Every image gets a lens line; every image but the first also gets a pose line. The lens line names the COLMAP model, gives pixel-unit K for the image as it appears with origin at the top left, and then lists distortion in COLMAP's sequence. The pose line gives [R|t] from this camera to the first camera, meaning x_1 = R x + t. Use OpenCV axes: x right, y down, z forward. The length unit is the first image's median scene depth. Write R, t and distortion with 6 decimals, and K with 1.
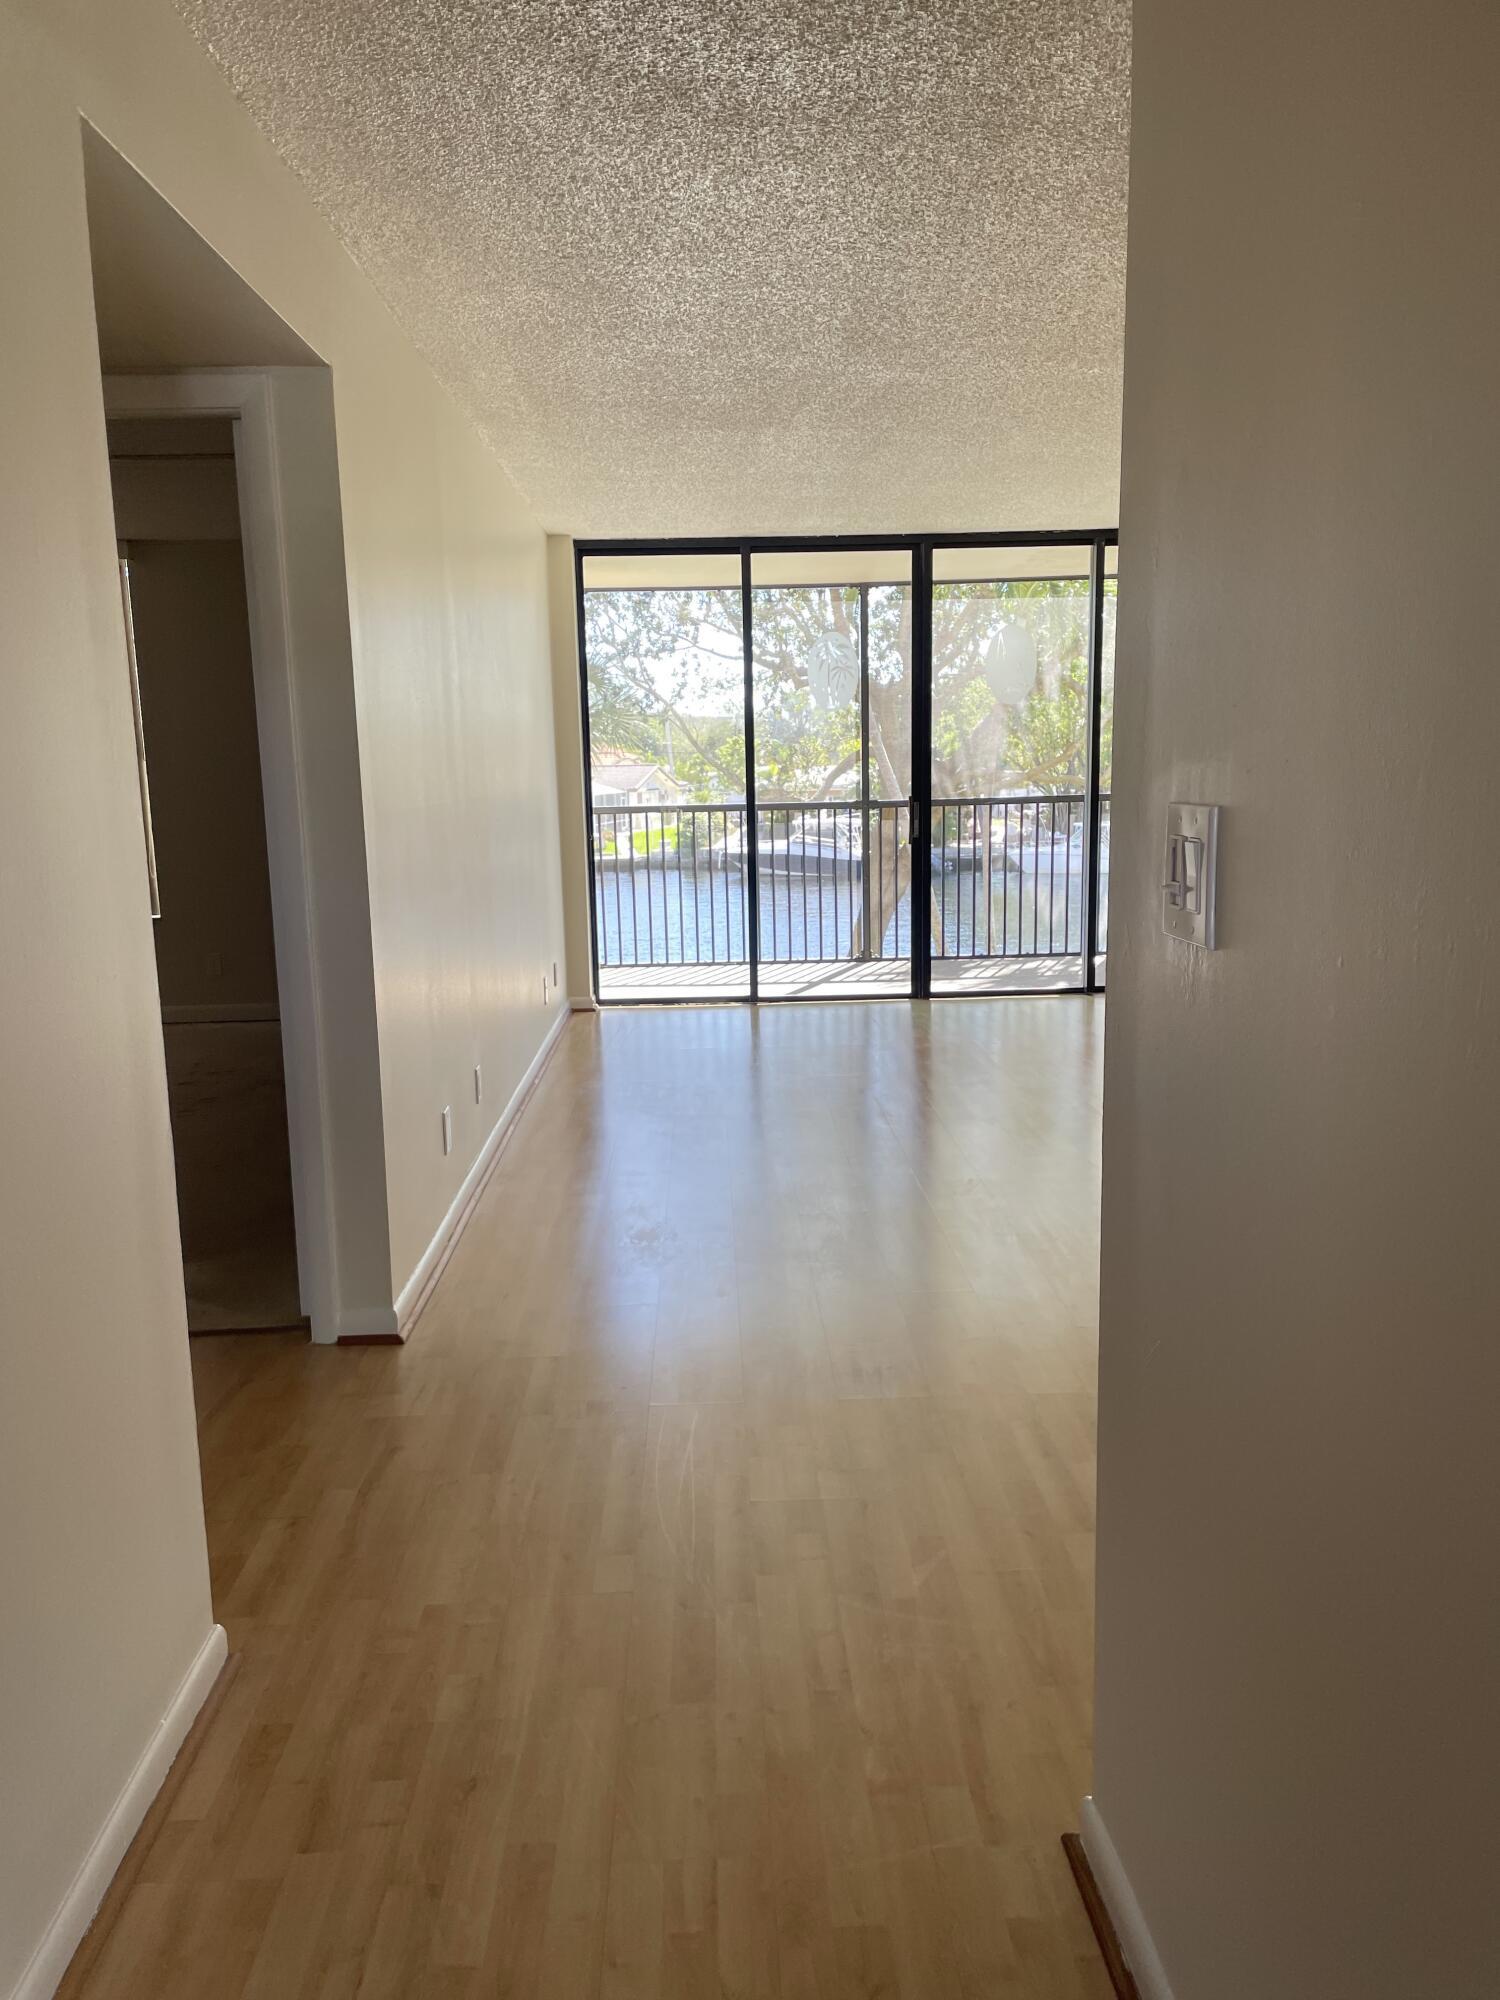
lens RADIAL K [[1514.3, 0, 750.0], [0, 1514.3, 1000.0], [0, 0, 1]] dist [0.241675, 0.000266]
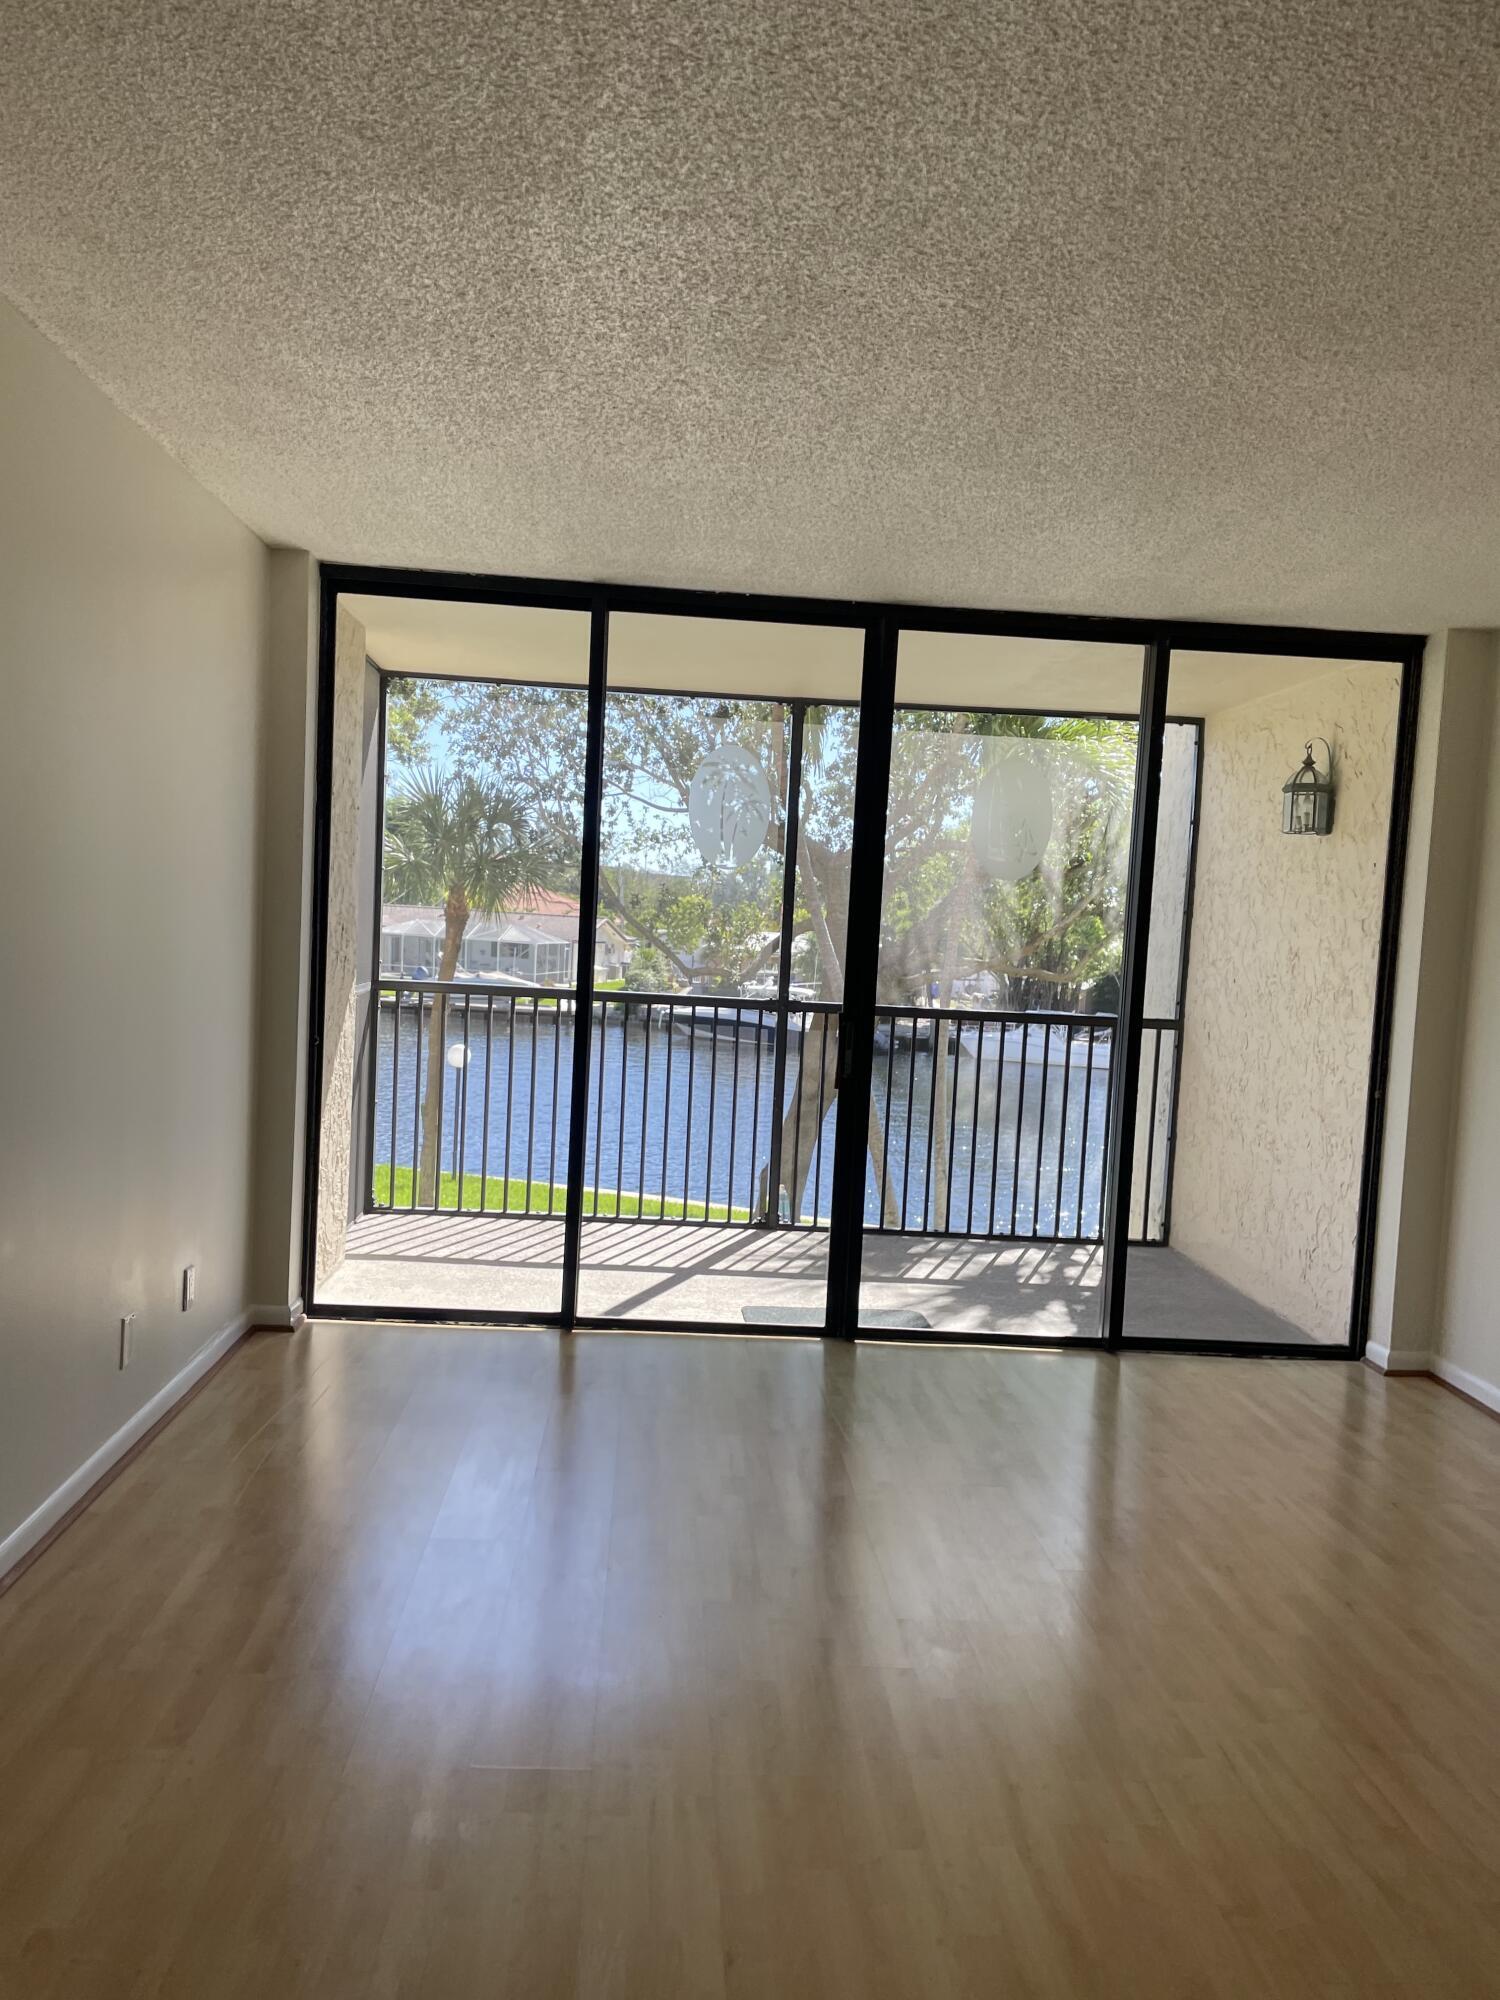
lens RADIAL K [[1514.3, 0, 750.0], [0, 1514.3, 1000.0], [0, 0, 1]] dist [0.241675, 0.000266]
pose [[0.996686, 0.074366, 0.032976, 0.037544], [-0.070538, 0.991962, -0.105055, -0.056424], [-0.040523, 0.102381, 0.993919, 0.308905]]
